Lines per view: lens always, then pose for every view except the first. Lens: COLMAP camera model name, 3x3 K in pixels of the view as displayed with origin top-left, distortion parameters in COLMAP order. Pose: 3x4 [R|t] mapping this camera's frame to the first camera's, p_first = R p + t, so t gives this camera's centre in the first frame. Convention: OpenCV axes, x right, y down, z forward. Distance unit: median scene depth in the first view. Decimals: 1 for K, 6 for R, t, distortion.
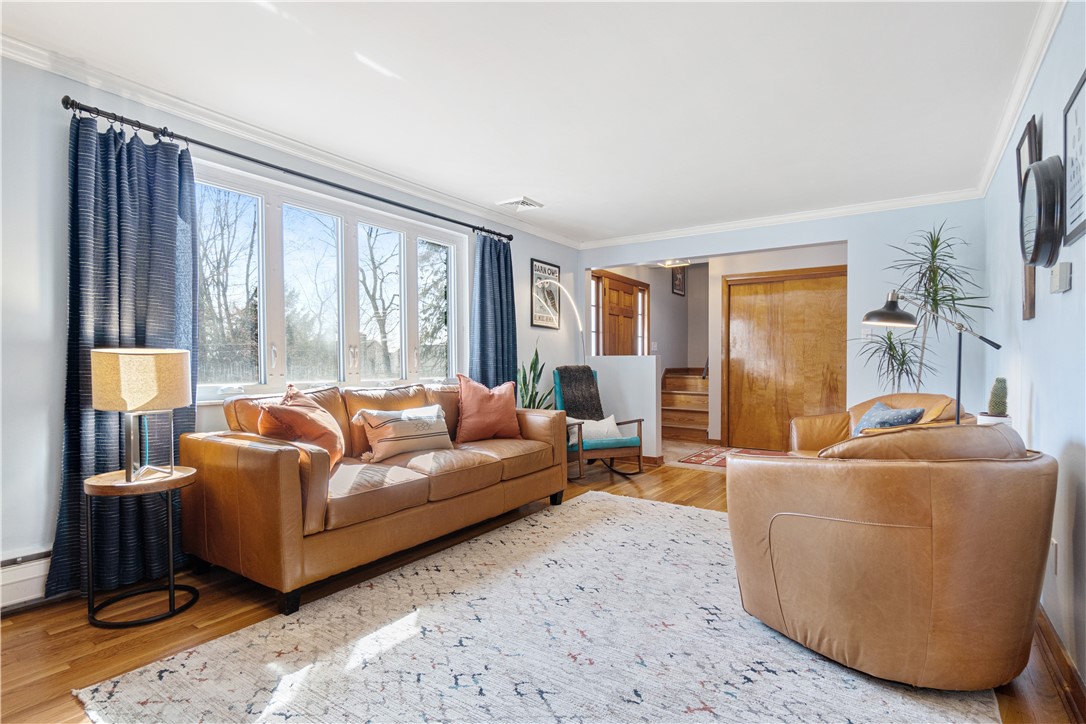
lens RADIAL K [[512.1, 0, 556.1], [0, 512.1, 360.2], [0, 0, 1]] dist [-0.000878, -0.000180]
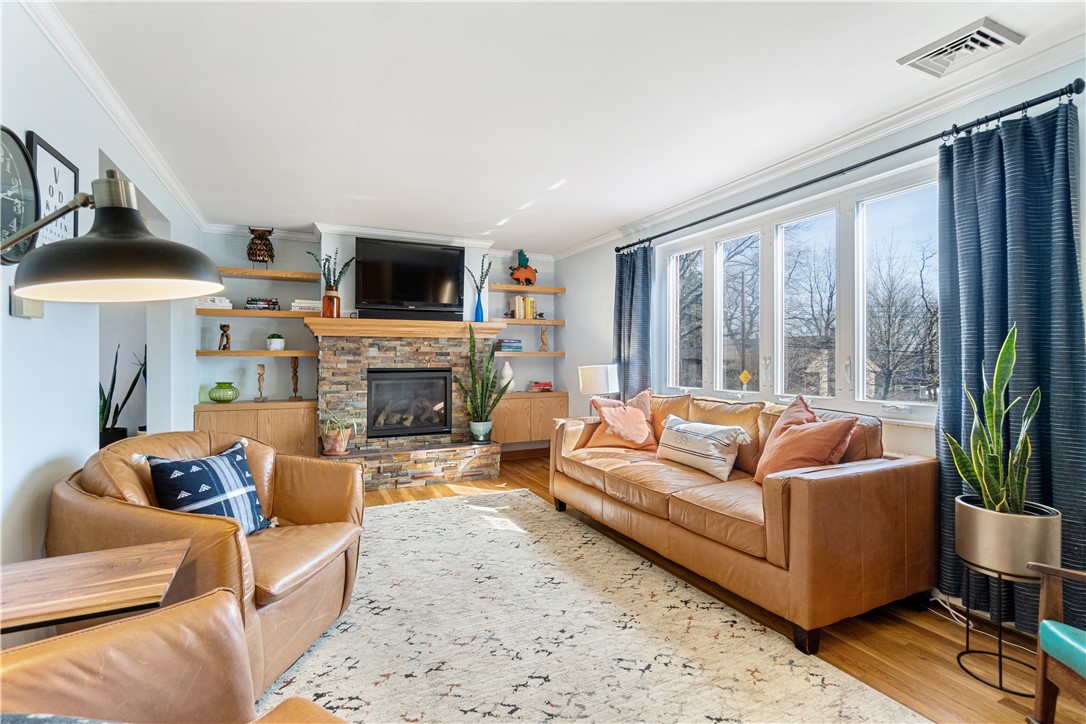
lens RADIAL K [[512.1, 0, 556.1], [0, 512.1, 360.2], [0, 0, 1]] dist [-0.000878, -0.000180]
pose [[-0.484347, -0.001457, -0.874875, 0.870953], [0.003972, 0.999985, -0.003865, -0.029613], [0.874867, -0.005347, -0.484334, 1.507164]]
